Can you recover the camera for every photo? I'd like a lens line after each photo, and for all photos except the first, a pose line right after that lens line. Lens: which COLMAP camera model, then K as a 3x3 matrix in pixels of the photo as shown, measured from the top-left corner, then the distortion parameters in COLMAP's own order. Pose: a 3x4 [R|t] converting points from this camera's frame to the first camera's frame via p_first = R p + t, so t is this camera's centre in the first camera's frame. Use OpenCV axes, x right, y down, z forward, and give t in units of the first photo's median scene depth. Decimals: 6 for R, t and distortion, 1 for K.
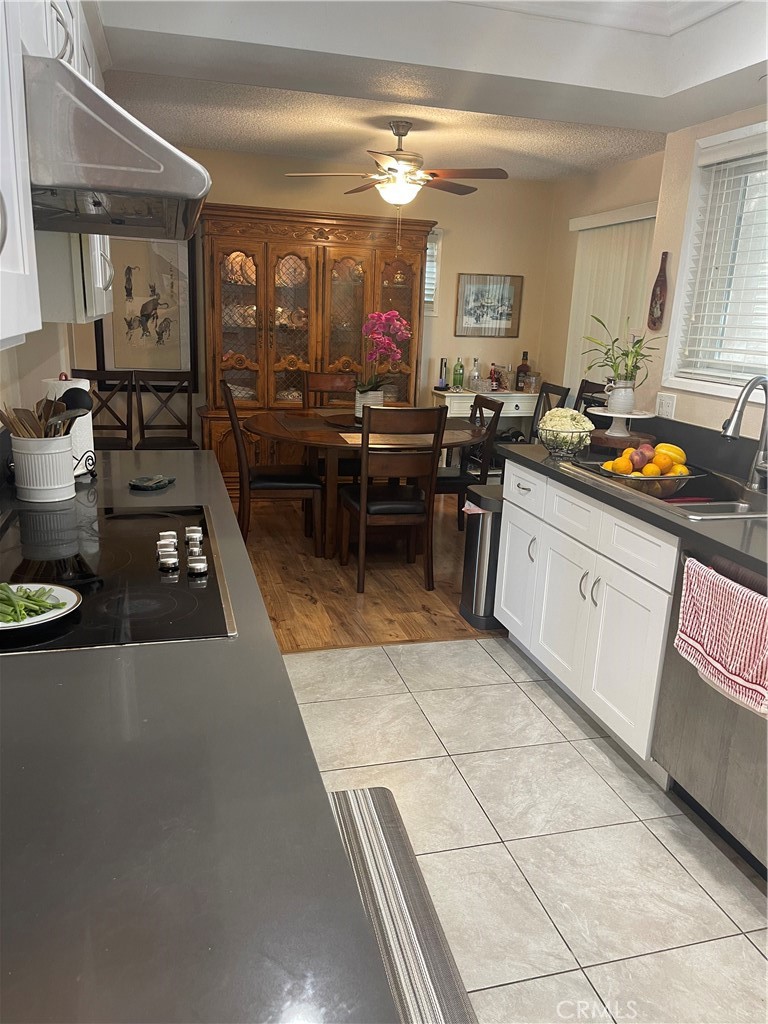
lens RADIAL K [[771.1, 0, 382.0], [0, 771.1, 513.3], [0, 0, 1]] dist [0.064433, -0.077134]
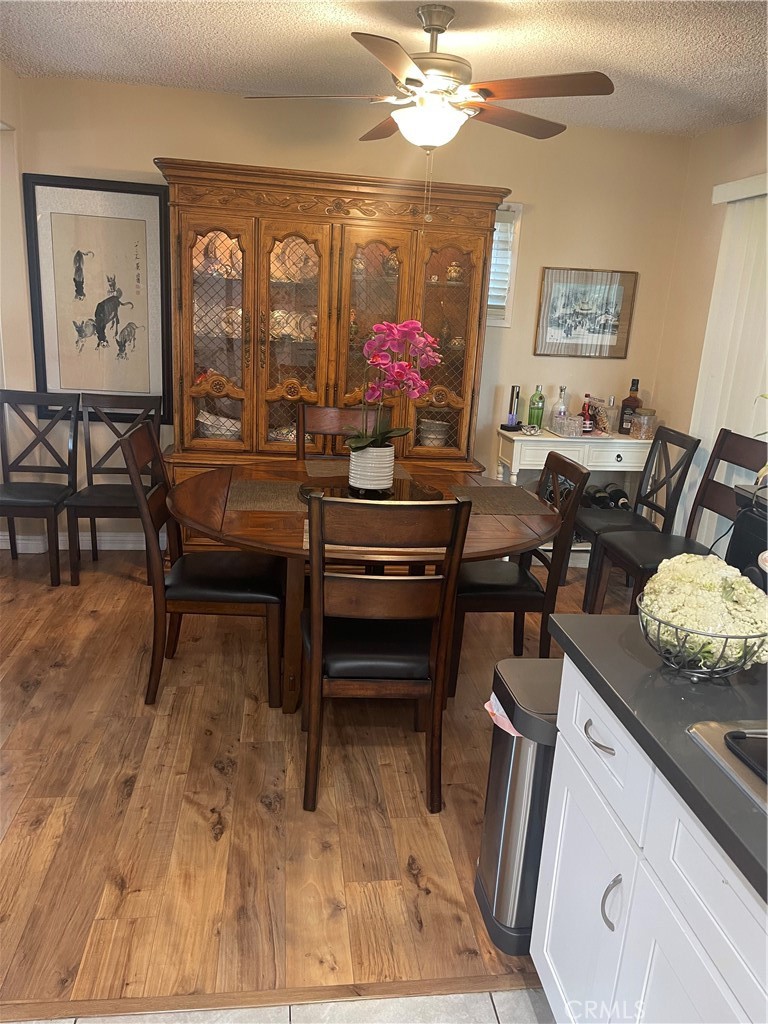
lens RADIAL K [[771.1, 0, 382.8], [0, 771.1, 513.0], [0, 0, 1]] dist [0.064433, -0.077134]
pose [[0.990183, 0.052132, -0.129694, 0.064153], [-0.052741, 0.998607, -0.001262, -0.085732], [0.129447, 0.008090, 0.991553, 0.312979]]
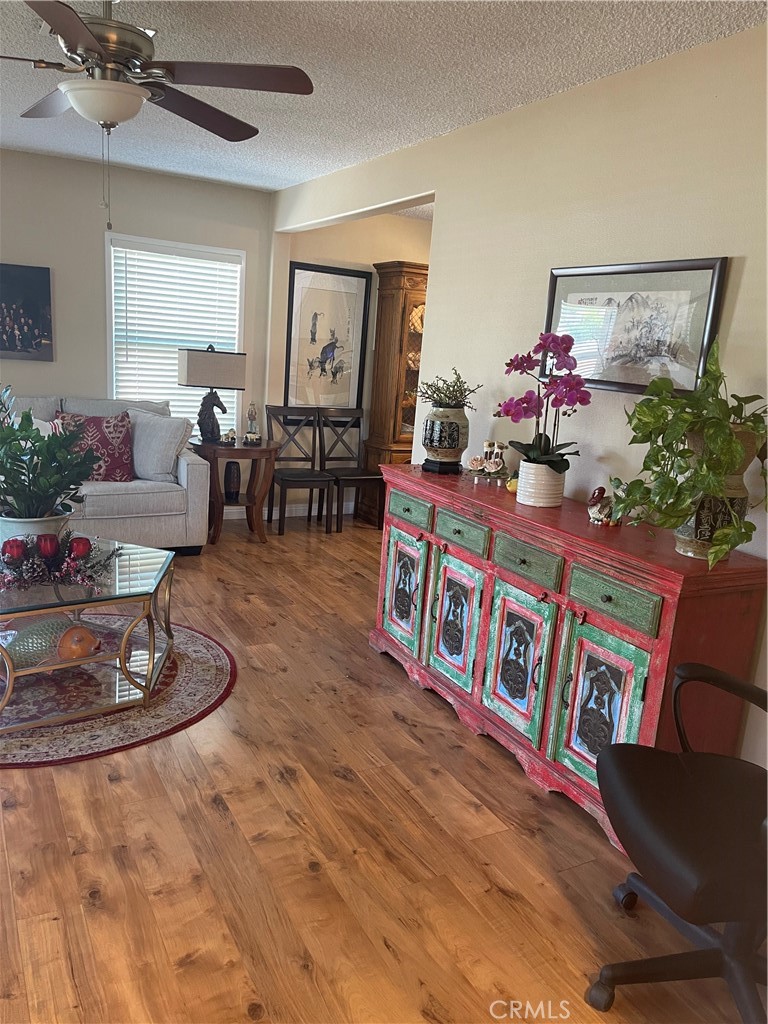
lens RADIAL K [[771.1, 0, 383.0], [0, 771.1, 512.6], [0, 0, 1]] dist [0.064433, -0.077134]
pose [[0.973030, -0.013546, 0.230282, -0.486533], [0.023572, 0.998887, -0.040846, 0.010666], [-0.229473, 0.045173, 0.972266, -0.067713]]
